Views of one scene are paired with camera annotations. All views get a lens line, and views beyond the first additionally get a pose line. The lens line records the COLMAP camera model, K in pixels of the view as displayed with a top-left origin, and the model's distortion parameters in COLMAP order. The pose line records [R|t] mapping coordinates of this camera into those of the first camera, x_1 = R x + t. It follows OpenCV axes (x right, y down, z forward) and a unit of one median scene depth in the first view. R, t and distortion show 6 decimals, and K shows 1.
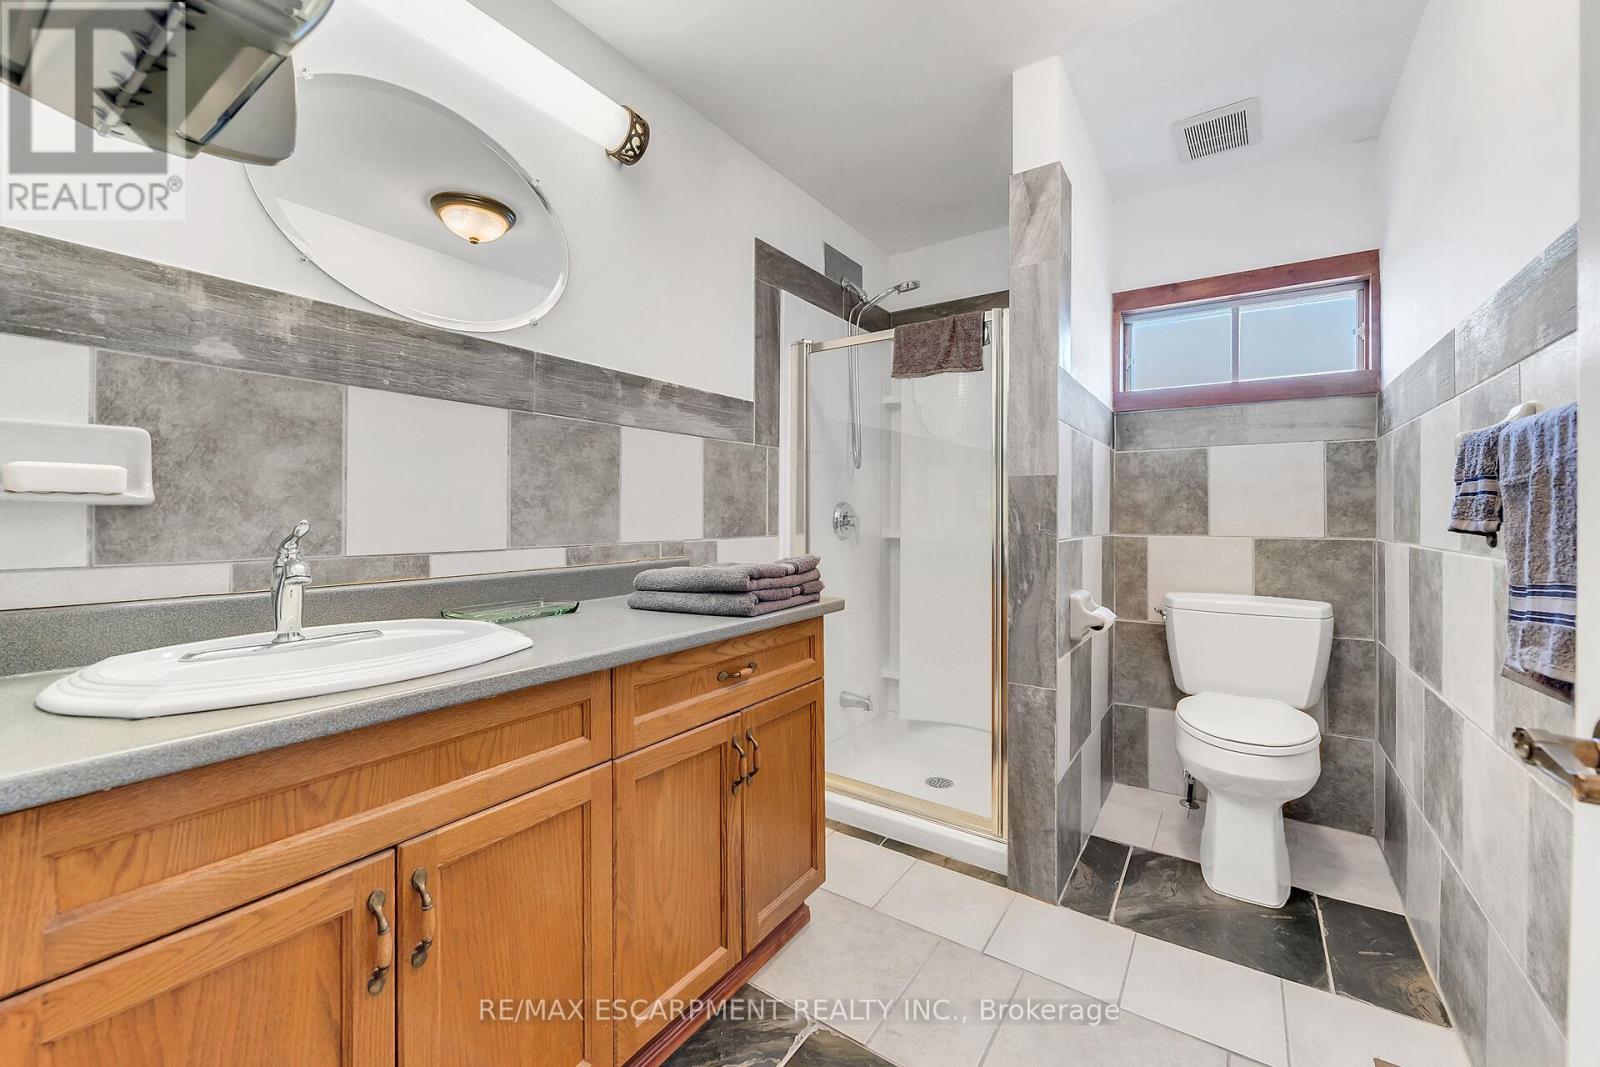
lens RADIAL K [[648.5, 0, 800.9], [0, 648.5, 520.8], [0, 0, 1]] dist [0.010035, -0.001236]
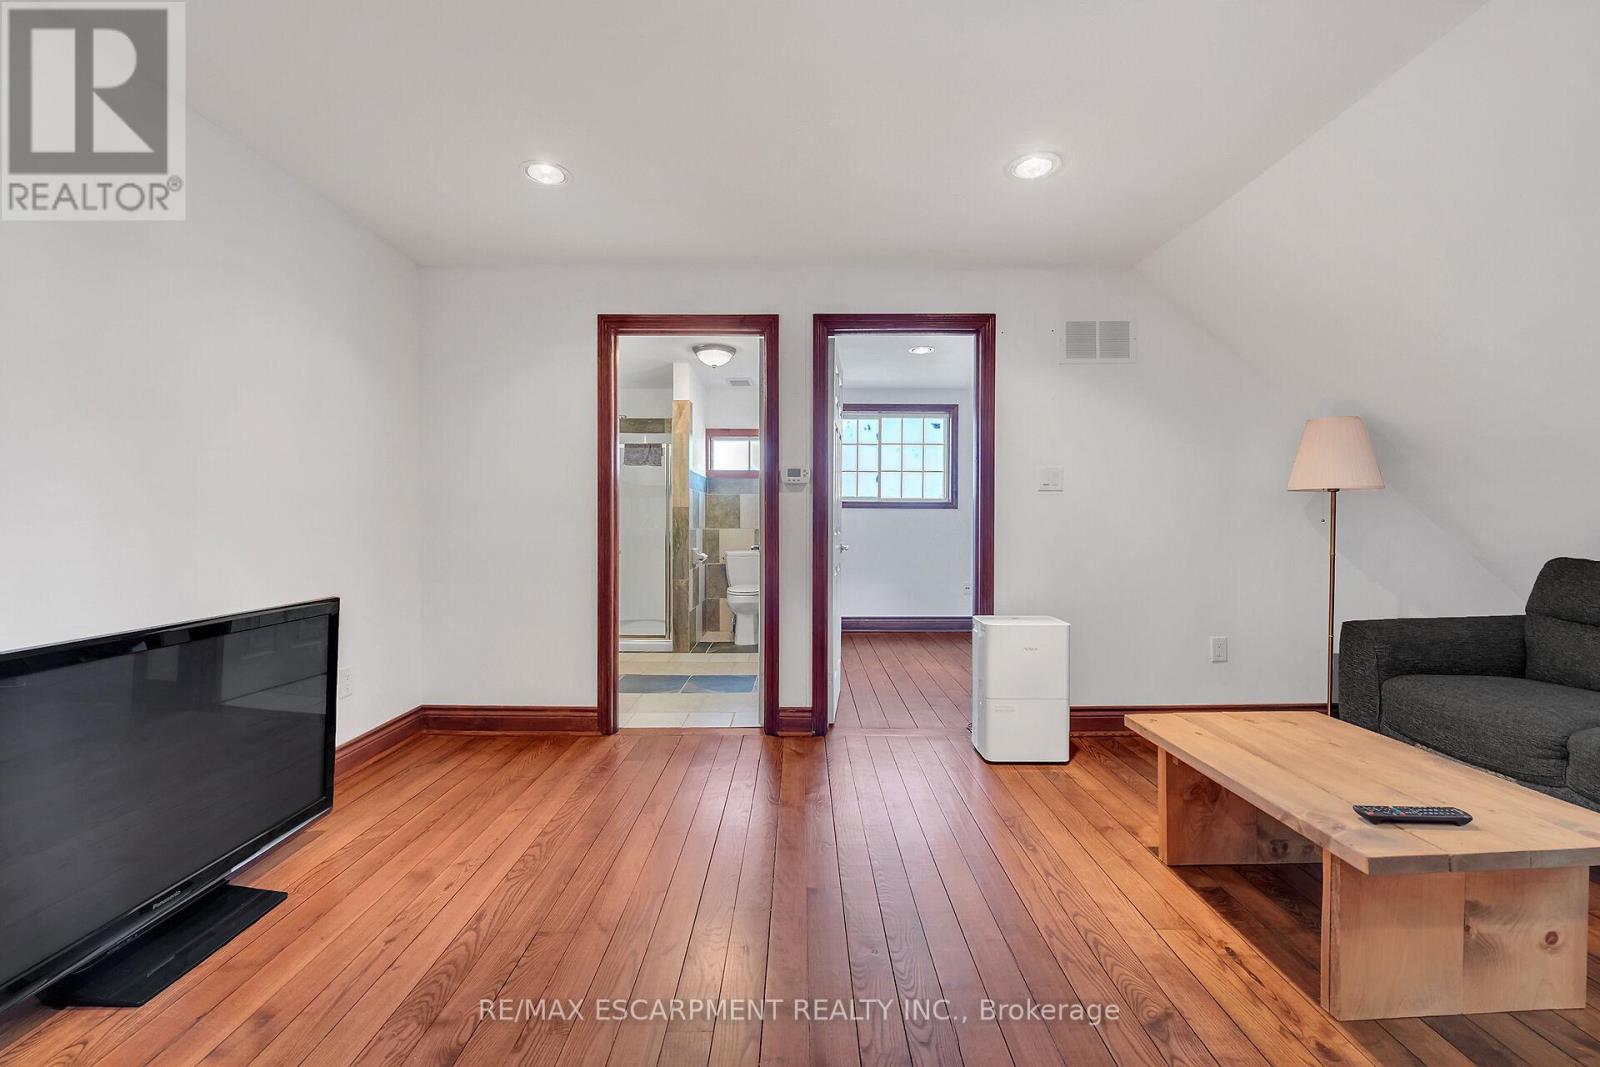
lens RADIAL K [[648.5, 0, 801.6], [0, 648.5, 525.3], [0, 0, 1]] dist [0.010035, -0.001236]
pose [[0.829830, -0.004416, 0.557998, -0.672789], [0.002835, 0.999989, 0.003698, 0.001950], [-0.558008, -0.001487, 0.829834, -1.408937]]
